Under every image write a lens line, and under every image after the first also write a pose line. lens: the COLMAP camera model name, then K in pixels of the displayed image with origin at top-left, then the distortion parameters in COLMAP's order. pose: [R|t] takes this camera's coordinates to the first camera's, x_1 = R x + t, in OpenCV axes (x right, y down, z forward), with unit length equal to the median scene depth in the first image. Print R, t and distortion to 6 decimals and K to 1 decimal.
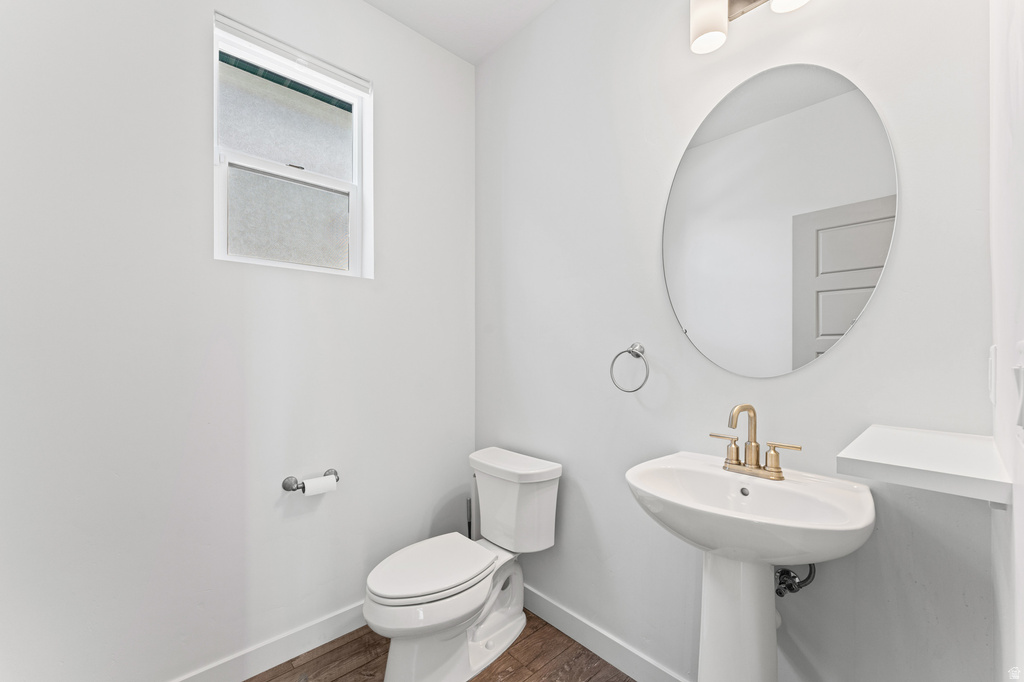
lens RADIAL K [[407.2, 0, 512.2], [0, 407.2, 345.6], [0, 0, 1]] dist [-0.003344, -0.000105]
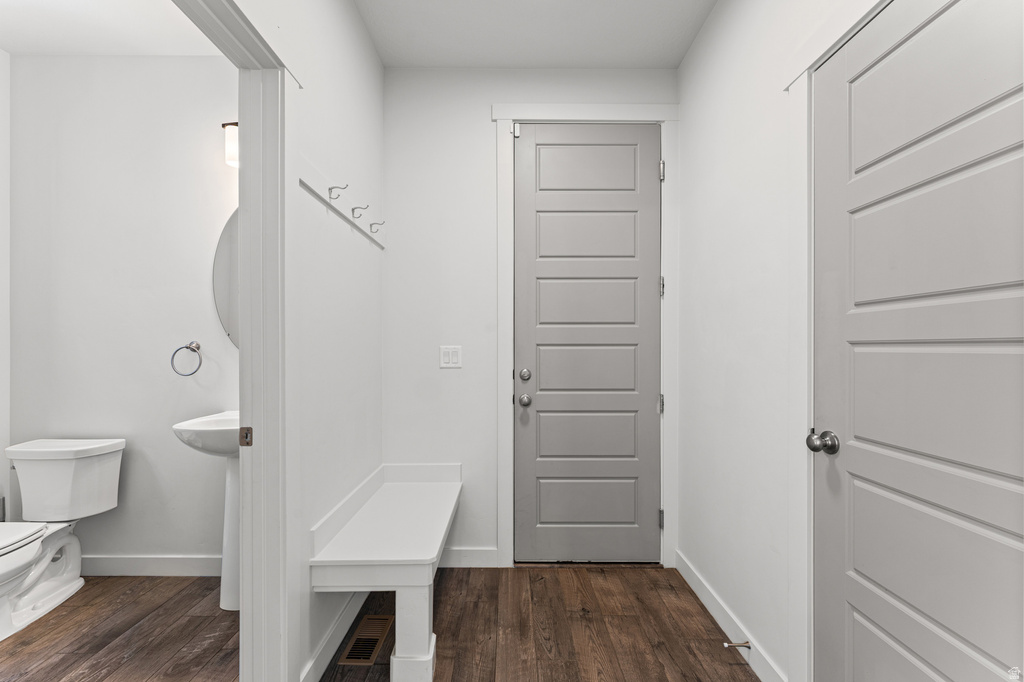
lens RADIAL K [[407.2, 0, 512.2], [0, 407.2, 345.6], [0, 0, 1]] dist [-0.003344, -0.000105]
pose [[0.672083, 0.003715, 0.740466, -0.003526], [-0.008379, 0.999962, 0.002589, -0.004485], [-0.740428, -0.007944, 0.672089, -0.708715]]
